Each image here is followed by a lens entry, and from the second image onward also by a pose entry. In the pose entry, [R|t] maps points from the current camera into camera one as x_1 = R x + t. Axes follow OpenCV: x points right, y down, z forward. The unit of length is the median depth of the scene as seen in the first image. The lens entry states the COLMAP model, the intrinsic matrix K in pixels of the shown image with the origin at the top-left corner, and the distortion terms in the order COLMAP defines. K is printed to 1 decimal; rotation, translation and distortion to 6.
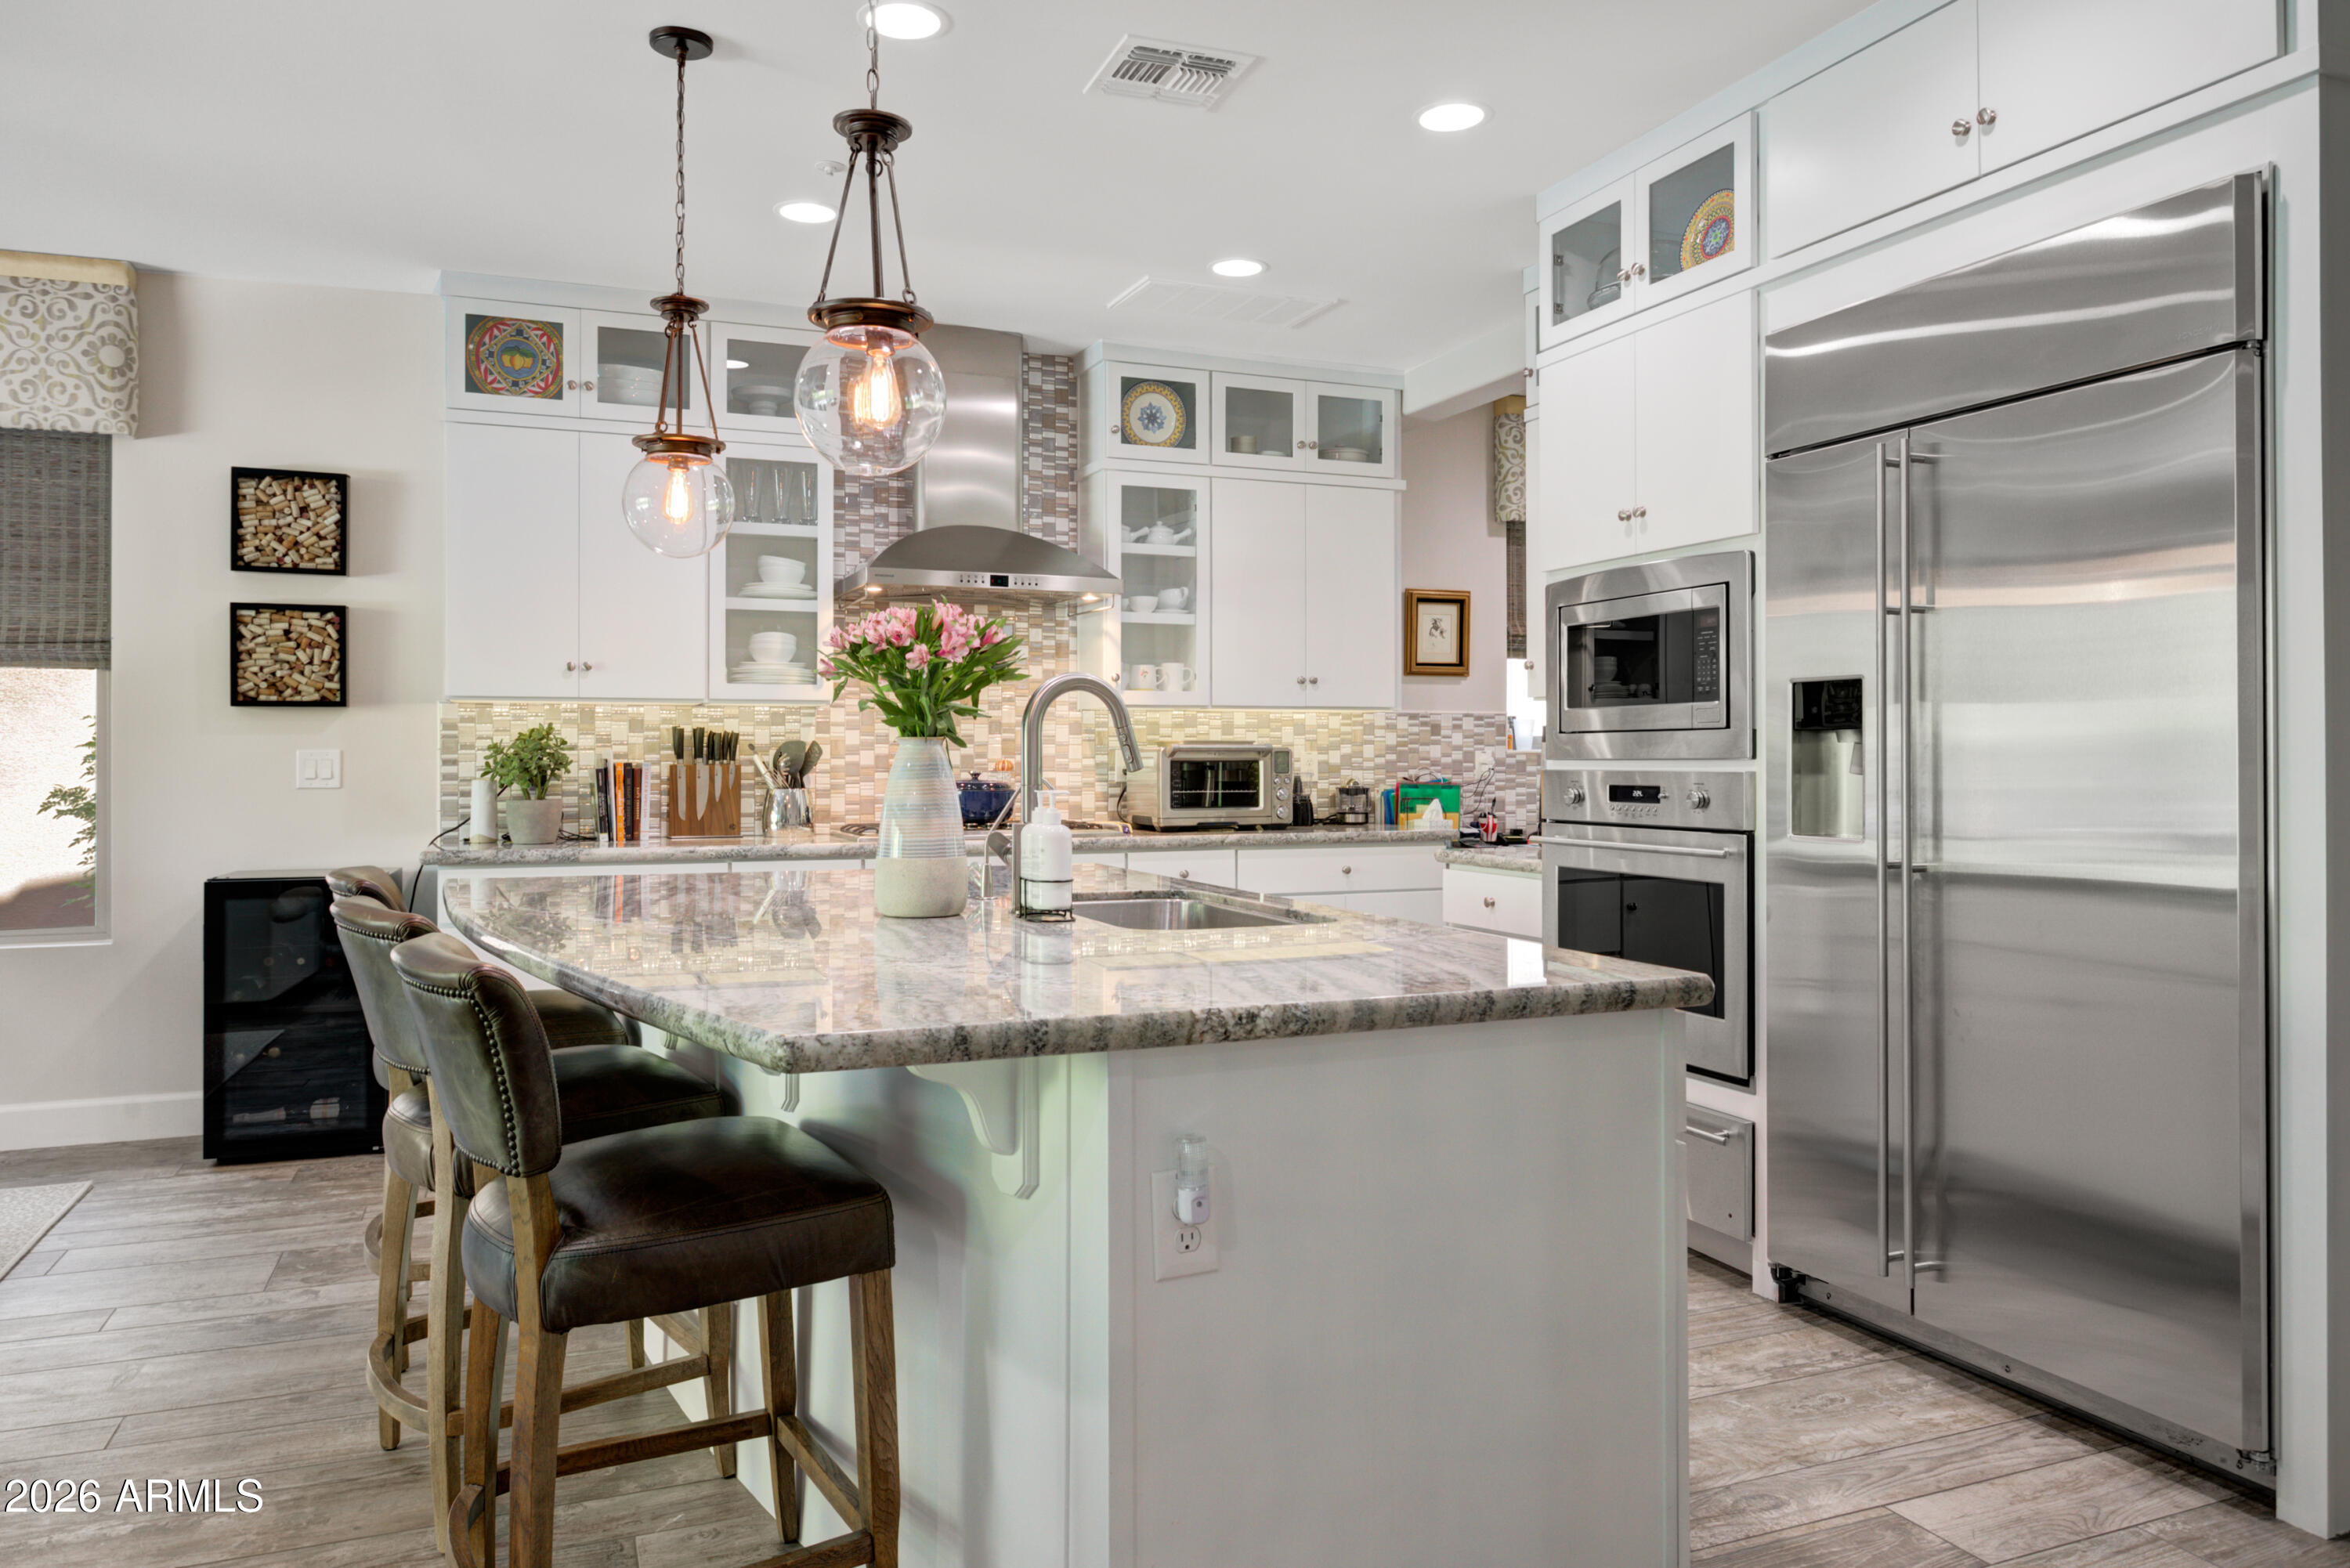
lens RADIAL K [[1571.4, 0, 1171.7], [0, 1571.4, 779.1], [0, 0, 1]] dist [0.002091, 0.000017]
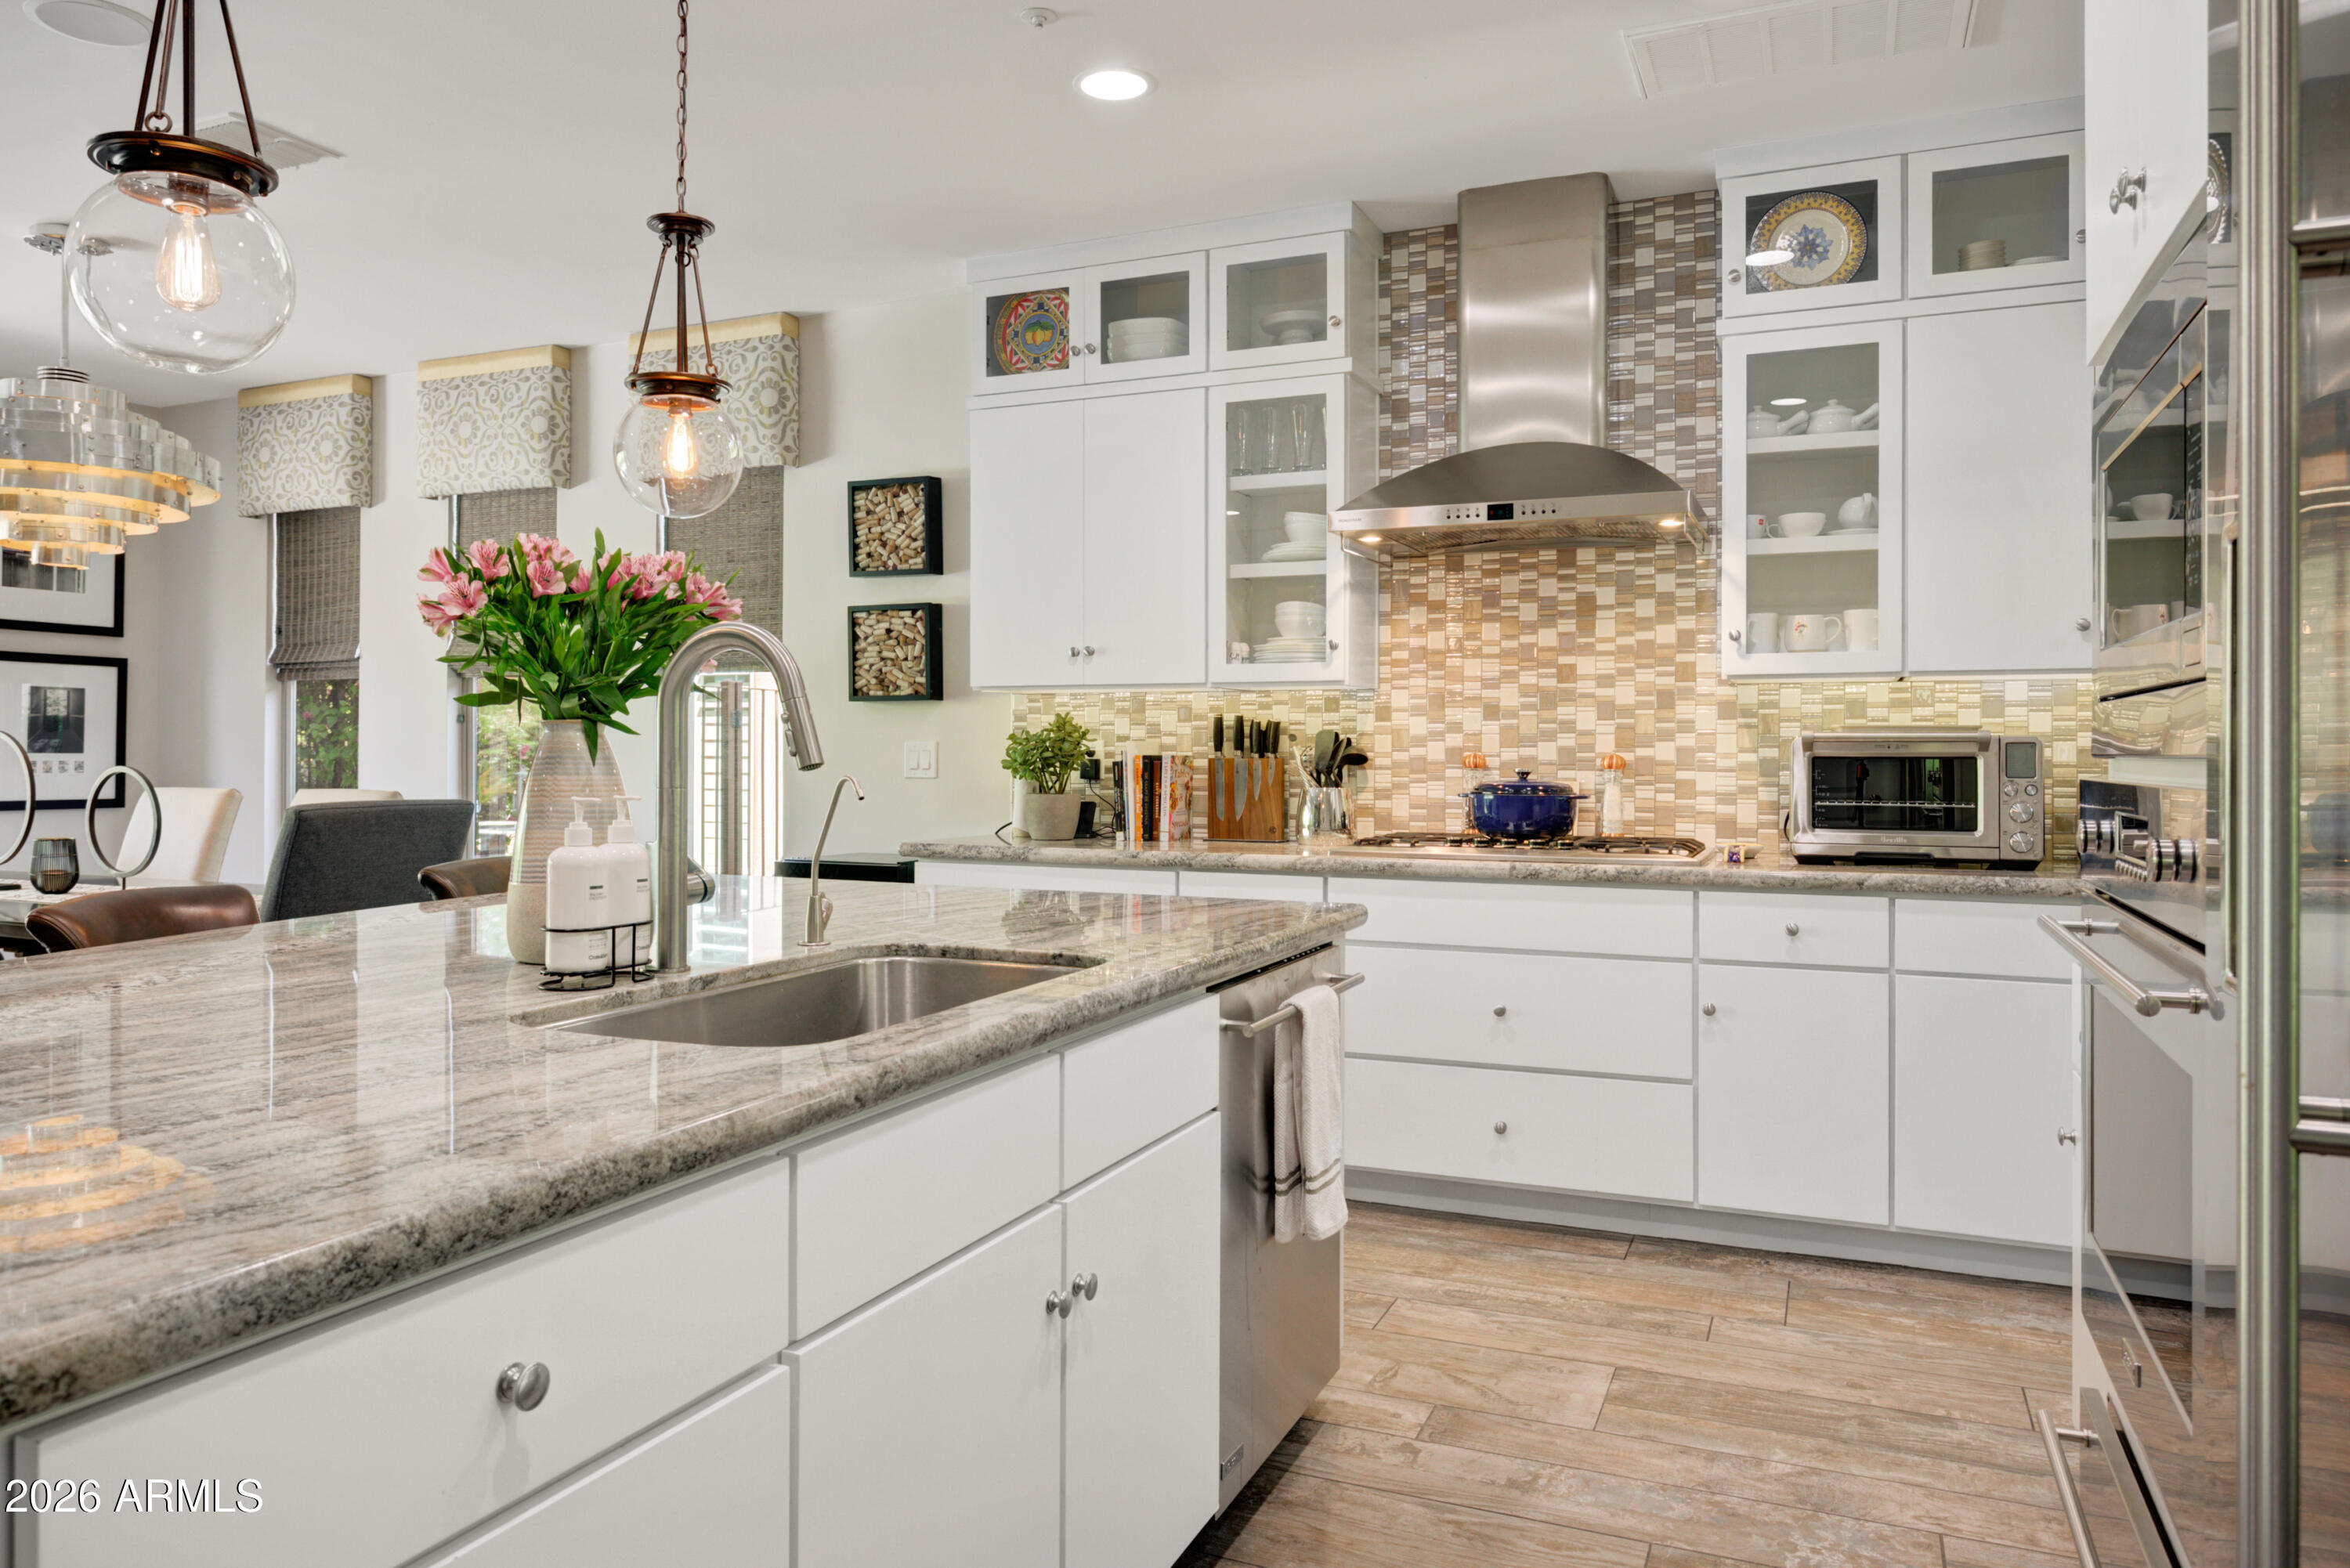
lens RADIAL K [[1571.4, 0, 1166.8], [0, 1571.4, 765.2], [0, 0, 1]] dist [0.002091, 0.000017]
pose [[0.692523, 0.009778, -0.721330, 0.321445], [-0.013214, 0.999912, 0.000868, -0.005643], [0.721275, 0.008930, 0.692591, 0.380634]]
